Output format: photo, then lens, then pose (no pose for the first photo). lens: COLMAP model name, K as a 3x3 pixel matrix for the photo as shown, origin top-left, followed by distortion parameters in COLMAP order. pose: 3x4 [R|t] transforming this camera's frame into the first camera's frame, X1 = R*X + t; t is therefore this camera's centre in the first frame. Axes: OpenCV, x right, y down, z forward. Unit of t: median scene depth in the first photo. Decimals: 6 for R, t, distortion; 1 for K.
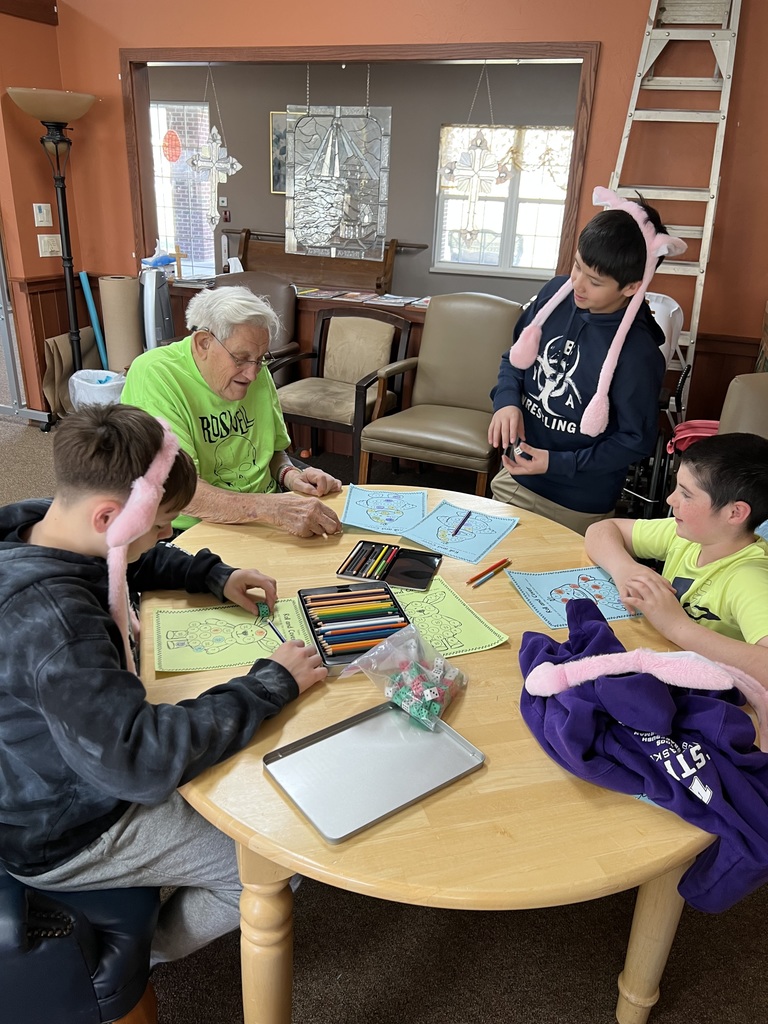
lens RADIAL K [[775.3, 0, 384.0], [0, 775.3, 512.0], [0, 0, 1]] dist [0.045710, -0.062907]
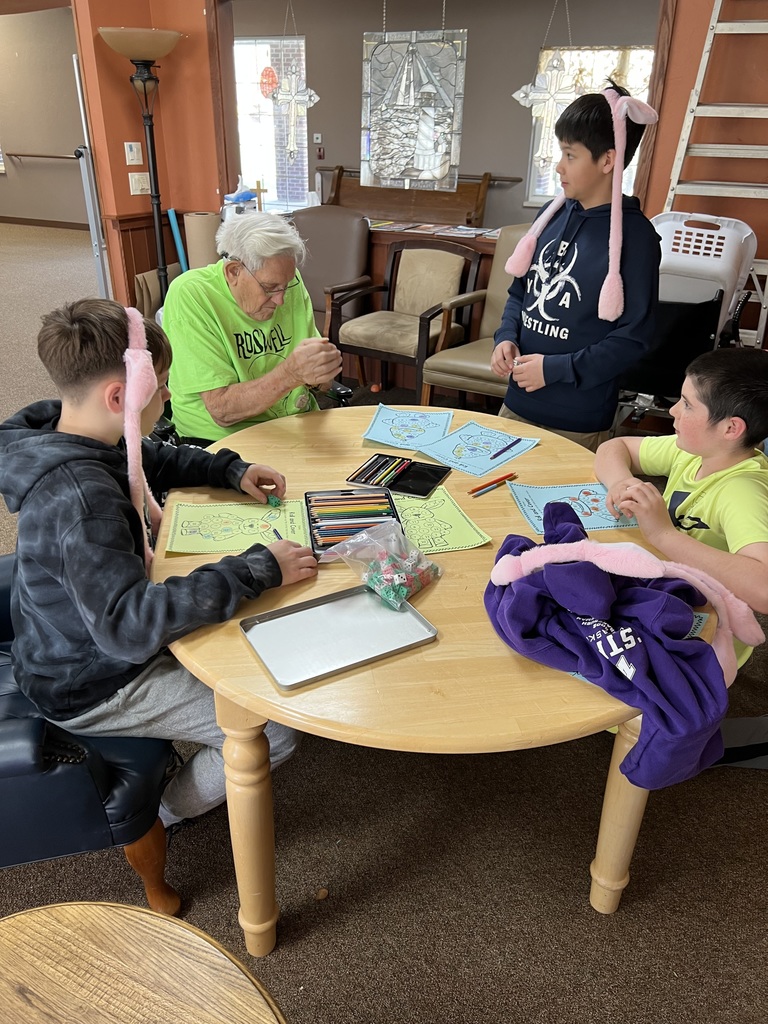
lens RADIAL K [[780.2, 0, 384.0], [0, 780.2, 512.0], [0, 0, 1]] dist [0.037737, -0.052721]
pose [[0.990968, 0.034011, -0.129715, 0.127764], [-0.025387, 0.997392, 0.067568, 0.047760], [0.131674, -0.063664, 0.989247, -0.059818]]
